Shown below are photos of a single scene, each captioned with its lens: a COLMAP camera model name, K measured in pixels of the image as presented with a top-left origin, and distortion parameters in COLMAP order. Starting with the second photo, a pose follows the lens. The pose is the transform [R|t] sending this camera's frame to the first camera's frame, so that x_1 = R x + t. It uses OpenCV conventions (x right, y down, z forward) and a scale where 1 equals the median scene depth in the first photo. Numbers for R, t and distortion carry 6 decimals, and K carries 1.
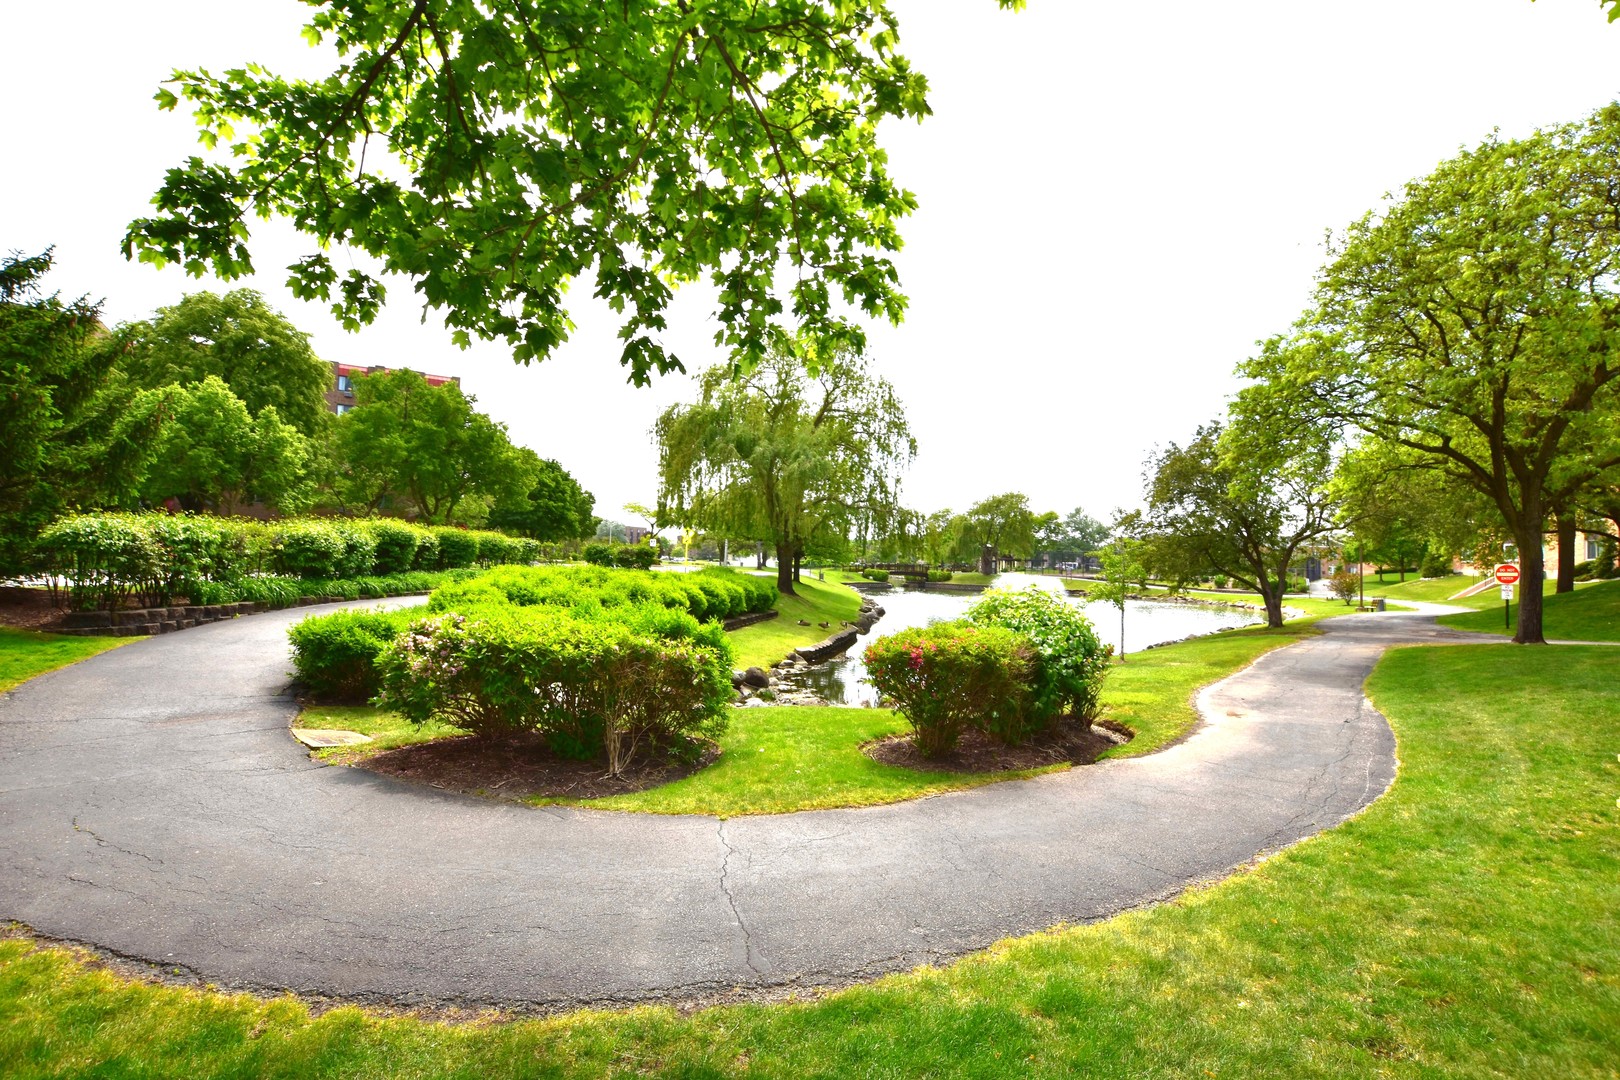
lens RADIAL K [[712.1, 0, 809.2], [0, 712.1, 542.2], [0, 0, 1]] dist [-0.022877, 0.000030]
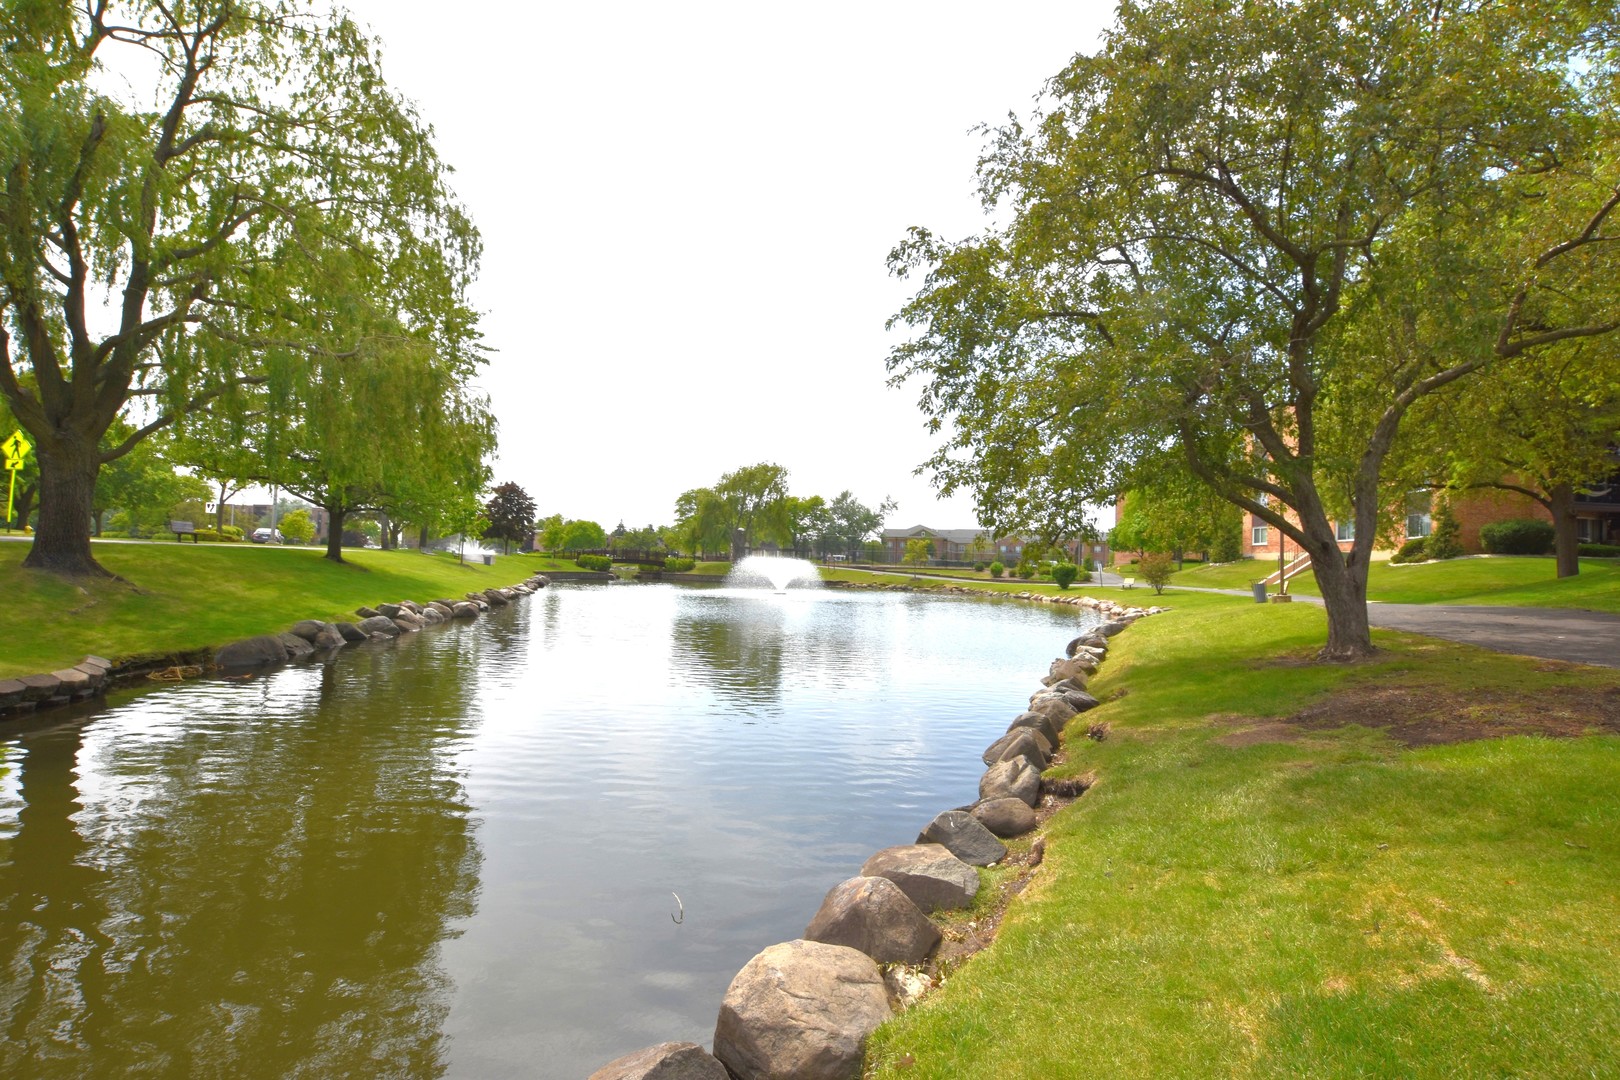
lens RADIAL K [[712.1, 0, 810.0], [0, 712.1, 540.4], [0, 0, 1]] dist [-0.022877, 0.000030]
pose [[0.953813, 0.014552, 0.300049, 0.080220], [-0.015172, 0.999885, -0.000263, 0.017053], [-0.300019, -0.004301, 0.953924, 0.181913]]
